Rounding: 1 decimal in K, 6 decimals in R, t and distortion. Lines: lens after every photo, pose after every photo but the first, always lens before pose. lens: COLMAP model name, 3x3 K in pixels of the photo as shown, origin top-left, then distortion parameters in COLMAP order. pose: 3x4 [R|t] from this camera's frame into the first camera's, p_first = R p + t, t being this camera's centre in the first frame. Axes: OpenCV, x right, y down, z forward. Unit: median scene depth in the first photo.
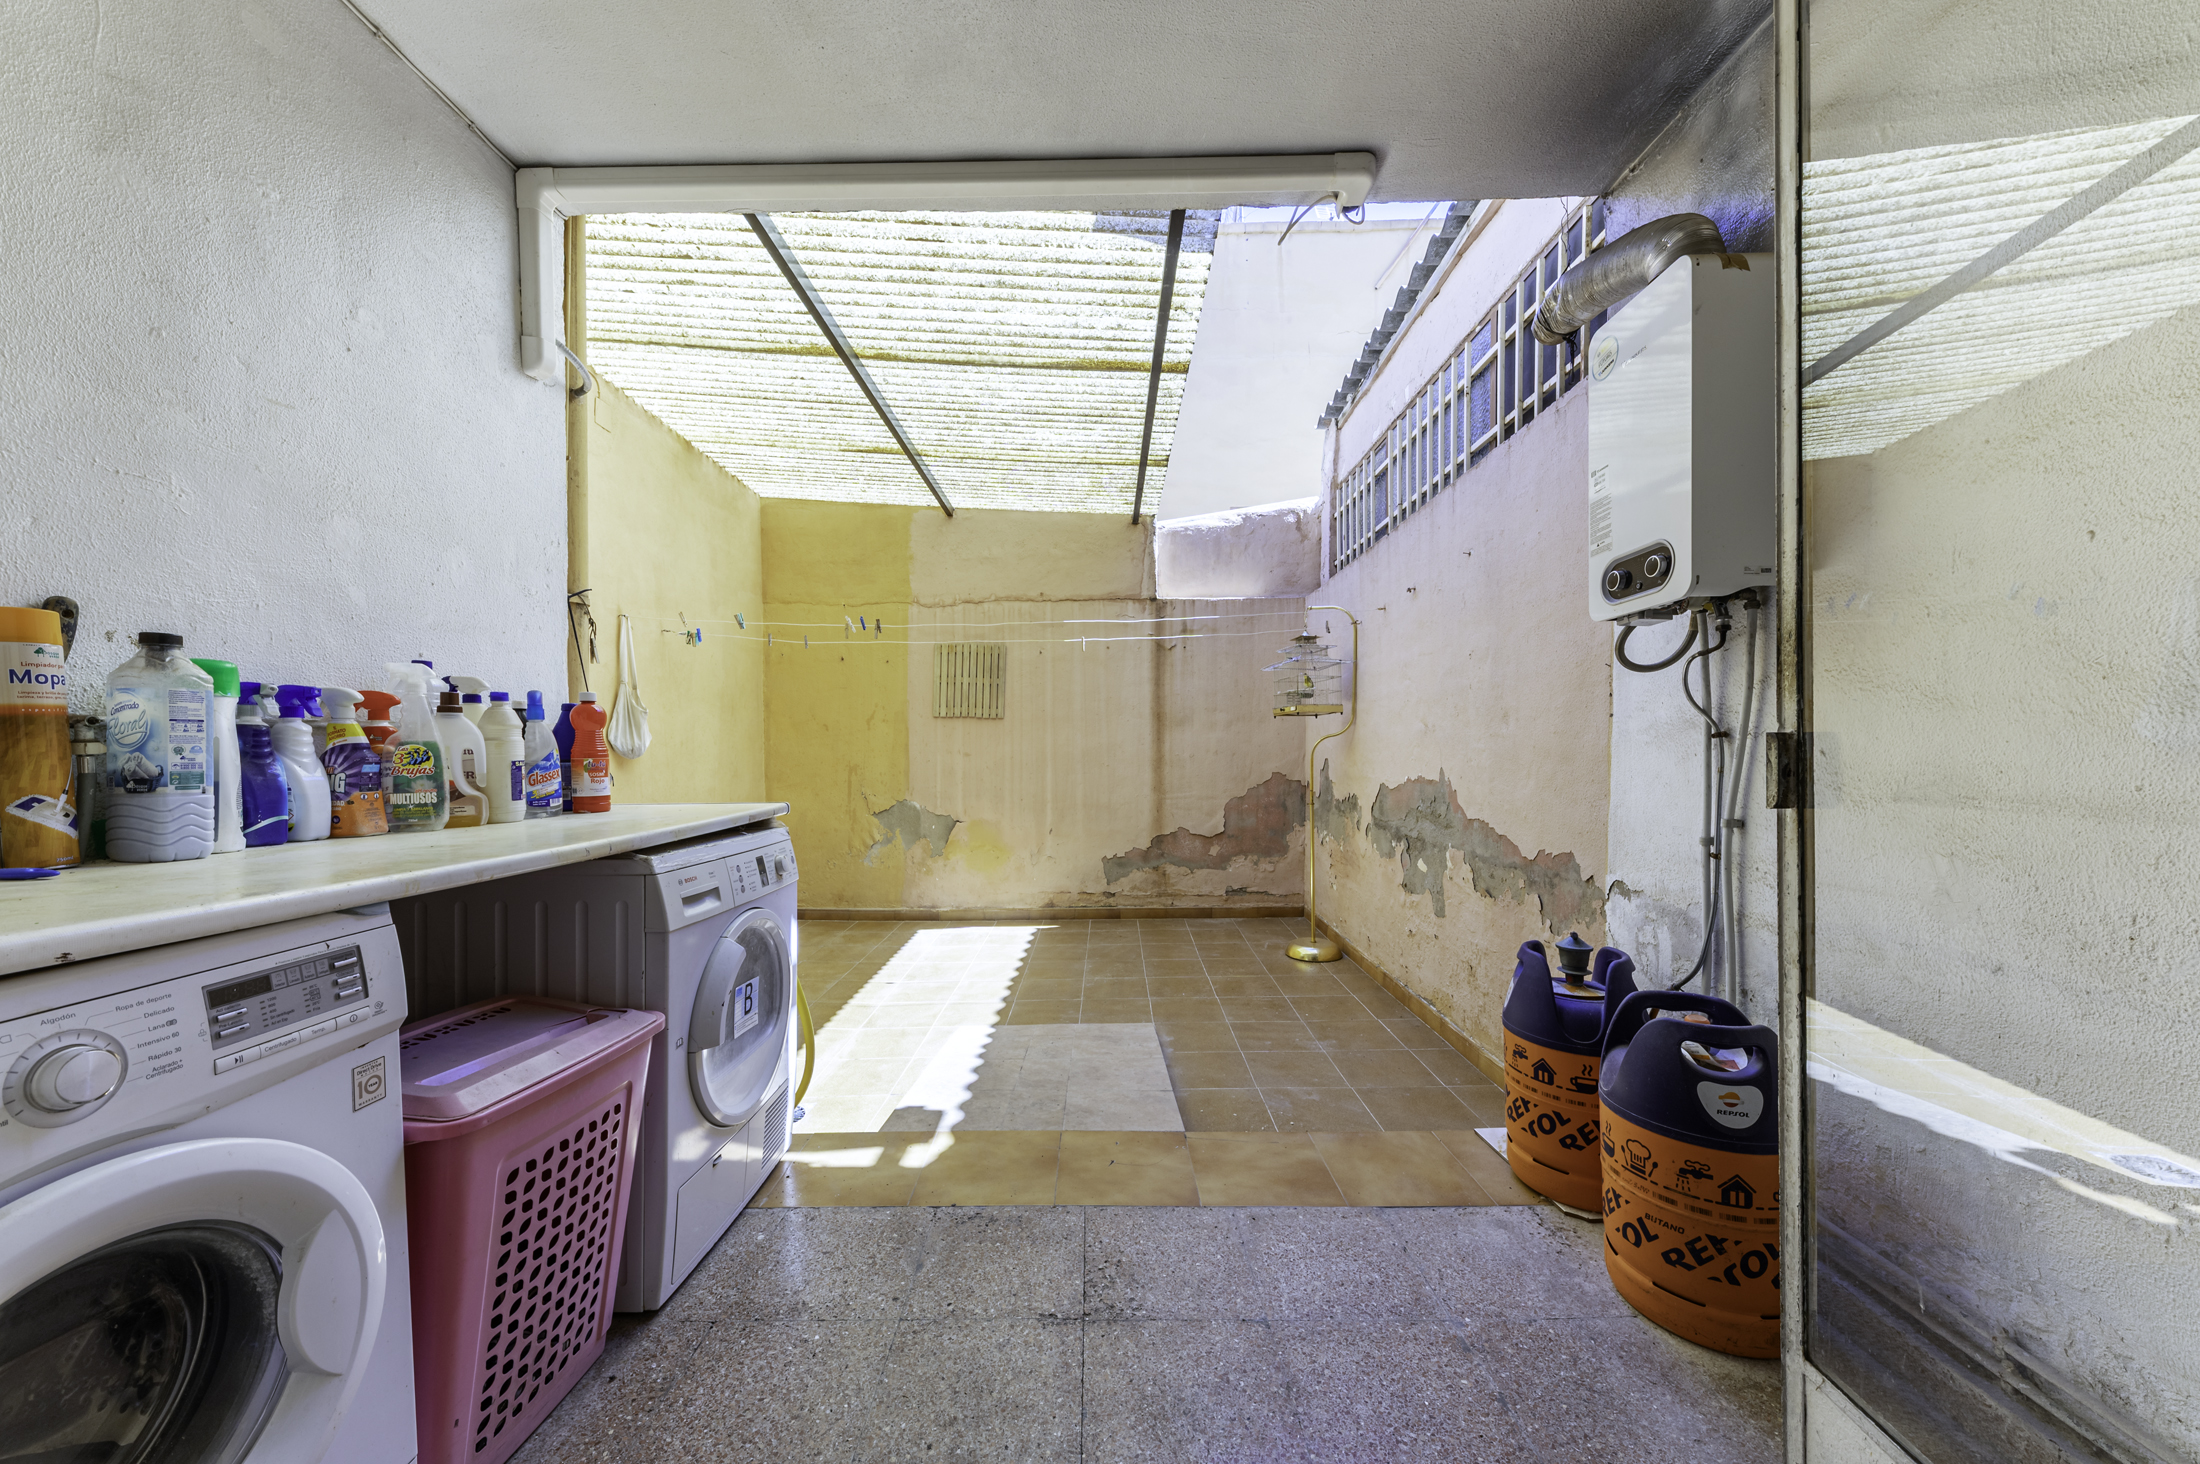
lens RADIAL K [[764.9, 0, 1102.7], [0, 764.9, 753.3], [0, 0, 1]] dist [-0.000148, -0.000356]
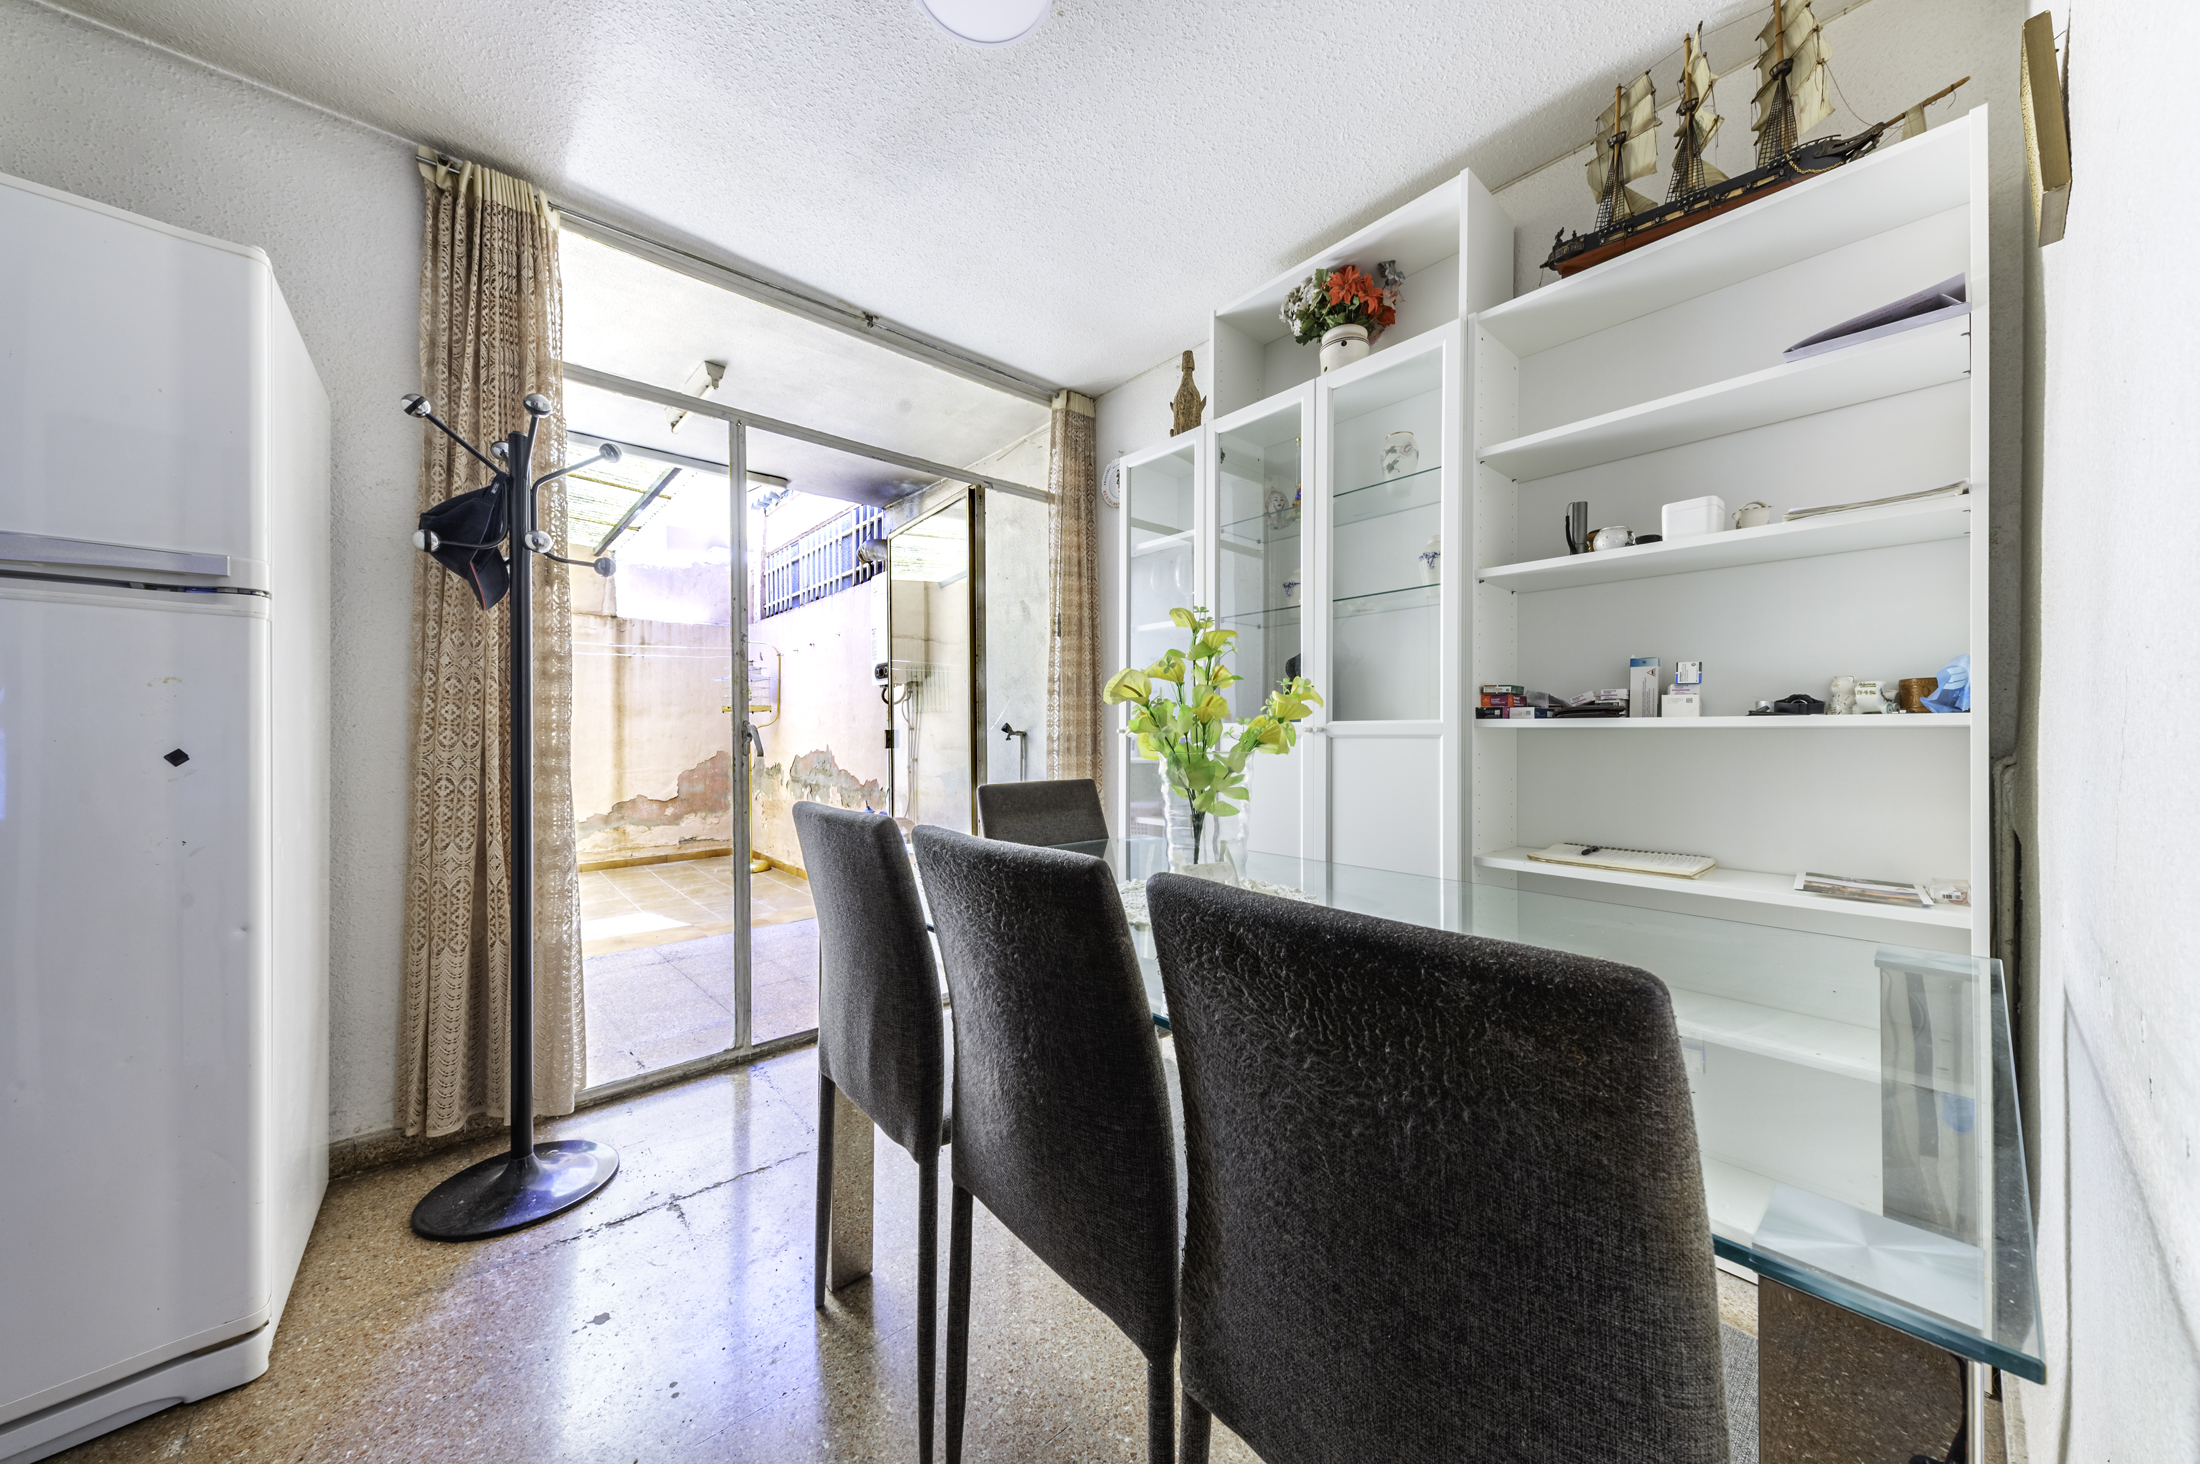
lens RADIAL K [[764.9, 0, 1110.6], [0, 764.9, 735.0], [0, 0, 1]] dist [-0.000148, -0.000356]
pose [[0.747572, -0.004576, 0.664165, -0.160380], [0.005970, 0.999982, 0.000170, 0.000358], [-0.664154, 0.003838, 0.747586, -0.490761]]
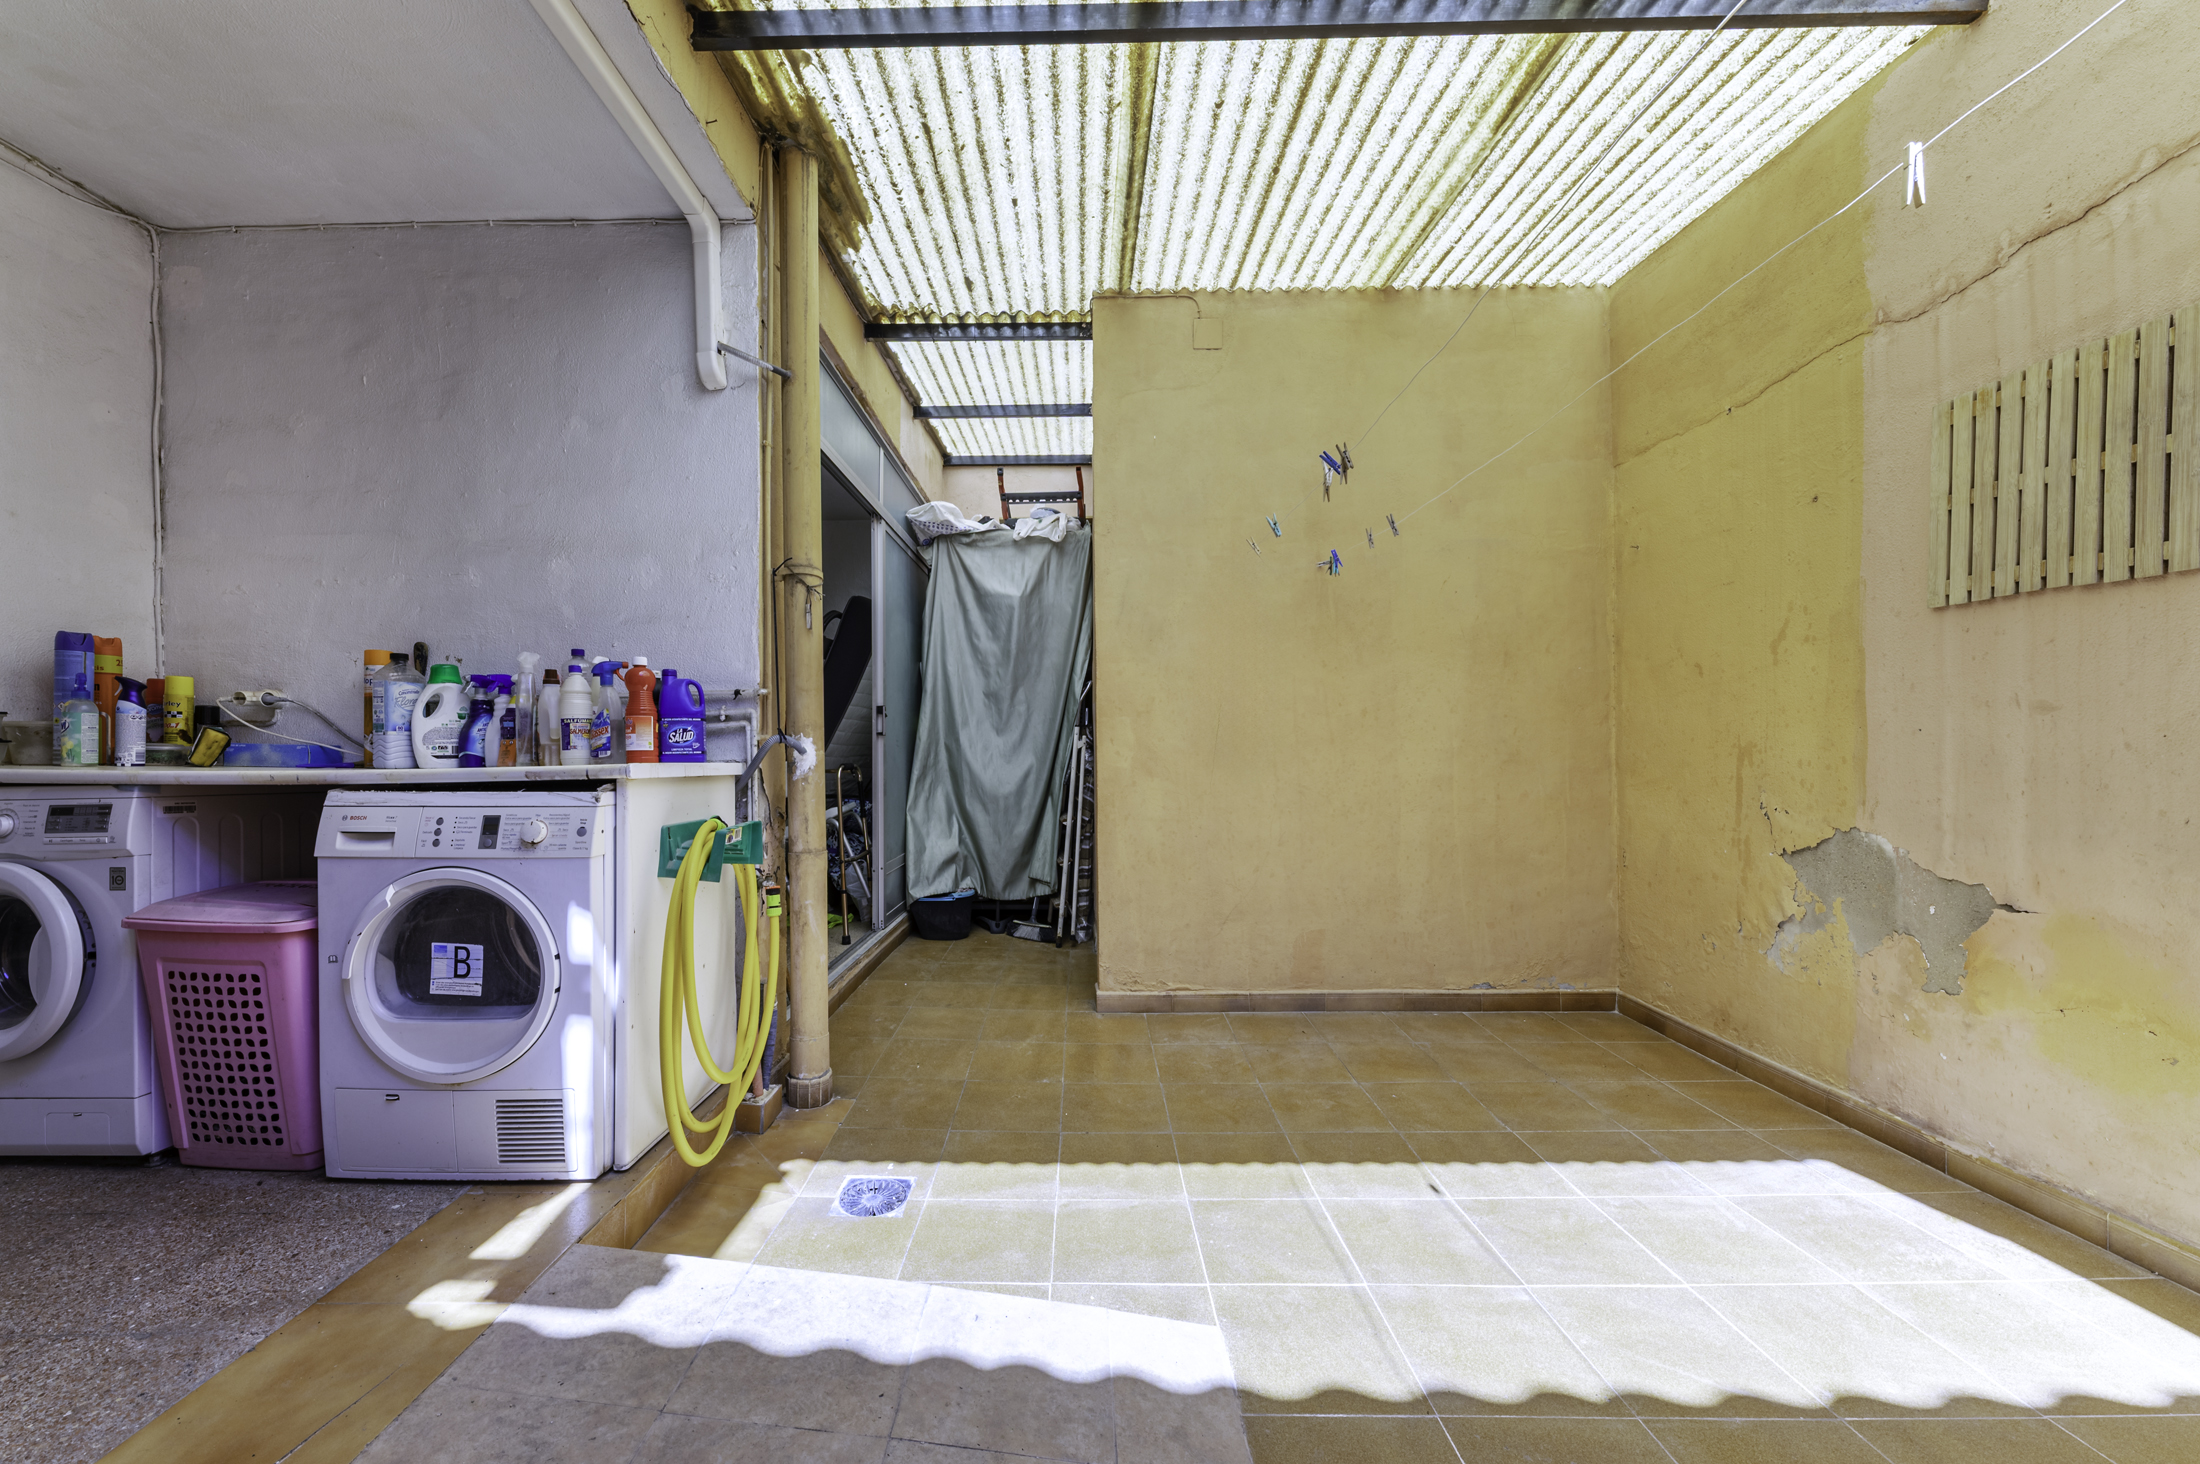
lens RADIAL K [[764.9, 0, 1008.6], [0, 764.9, 759.8], [0, 0, 1]] dist [-0.000148, -0.000356]
pose [[-0.019408, 0.008961, -0.999771, 0.154615], [-0.000312, 0.999960, 0.008969, 0.021412], [0.999812, 0.000486, -0.019405, 0.569446]]
